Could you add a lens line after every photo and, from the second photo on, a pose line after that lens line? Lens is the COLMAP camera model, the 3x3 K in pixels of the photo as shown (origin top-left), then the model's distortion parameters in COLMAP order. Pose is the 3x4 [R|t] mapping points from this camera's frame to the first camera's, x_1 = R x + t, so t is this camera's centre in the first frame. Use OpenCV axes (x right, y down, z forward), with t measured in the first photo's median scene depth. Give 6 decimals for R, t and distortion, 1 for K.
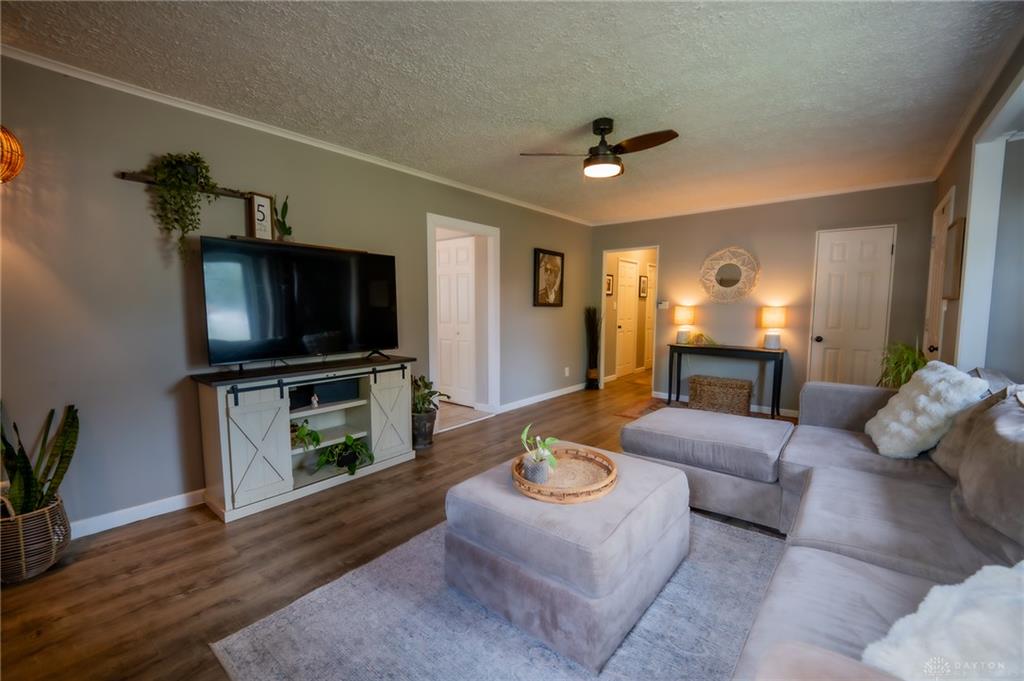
lens RADIAL K [[436.1, 0, 513.2], [0, 436.1, 342.4], [0, 0, 1]] dist [-0.002584, -0.006662]
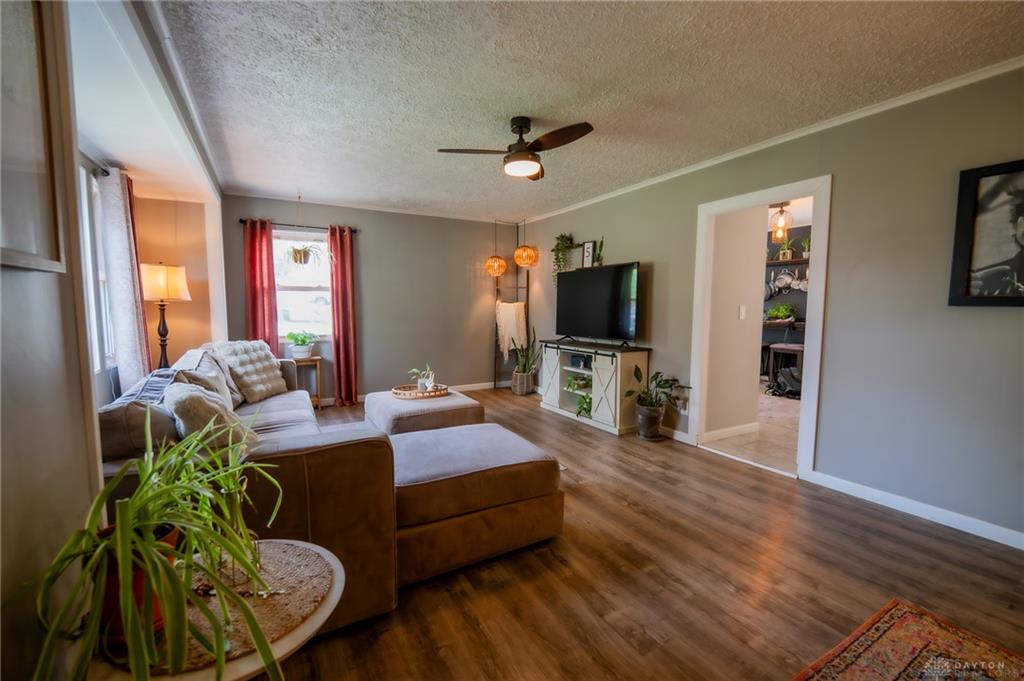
lens RADIAL K [[436.1, 0, 514.9], [0, 436.1, 344.2], [0, 0, 1]] dist [-0.002584, -0.006662]
pose [[-0.385127, 0.079561, -0.919428, 0.616488], [-0.077853, 0.989925, 0.118272, -0.061678], [0.919574, 0.117130, -0.375052, 0.755787]]
